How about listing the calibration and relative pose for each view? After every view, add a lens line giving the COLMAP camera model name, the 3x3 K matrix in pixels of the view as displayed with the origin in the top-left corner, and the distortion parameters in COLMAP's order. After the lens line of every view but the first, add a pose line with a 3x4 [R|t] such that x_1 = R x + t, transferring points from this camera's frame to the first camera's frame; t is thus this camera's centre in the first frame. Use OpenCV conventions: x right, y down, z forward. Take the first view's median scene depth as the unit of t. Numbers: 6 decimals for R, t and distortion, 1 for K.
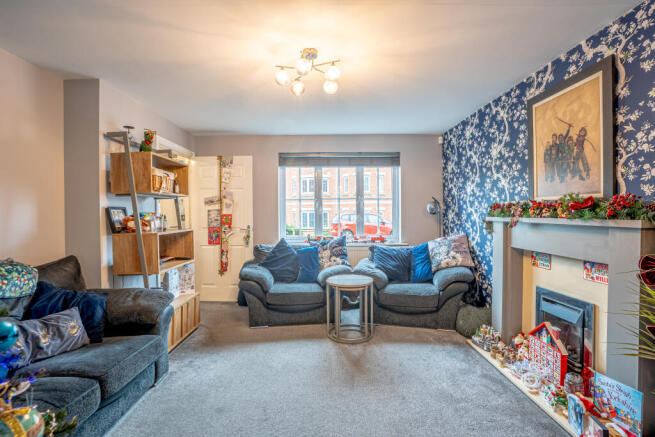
lens RADIAL K [[304.4, 0, 327.3], [0, 304.4, 216.5], [0, 0, 1]] dist [-0.038358, 0.000668]
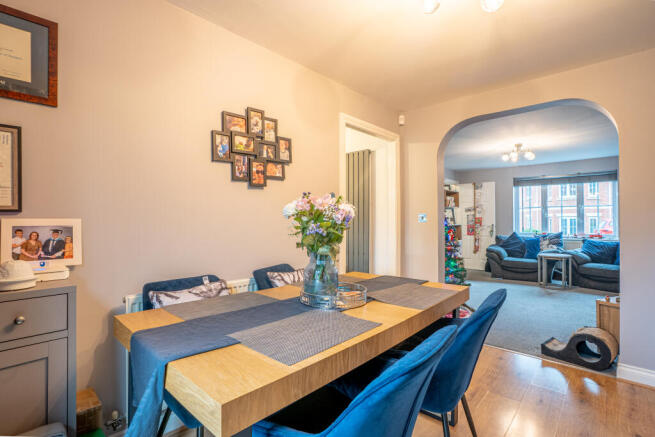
lens RADIAL K [[304.4, 0, 327.3], [0, 304.4, 216.5], [0, 0, 1]] dist [-0.038358, 0.000668]
pose [[0.719669, -0.001829, -0.694315, 0.263798], [-0.013490, 0.999771, -0.016616, 0.031381], [0.694186, 0.021324, 0.719479, -0.920264]]
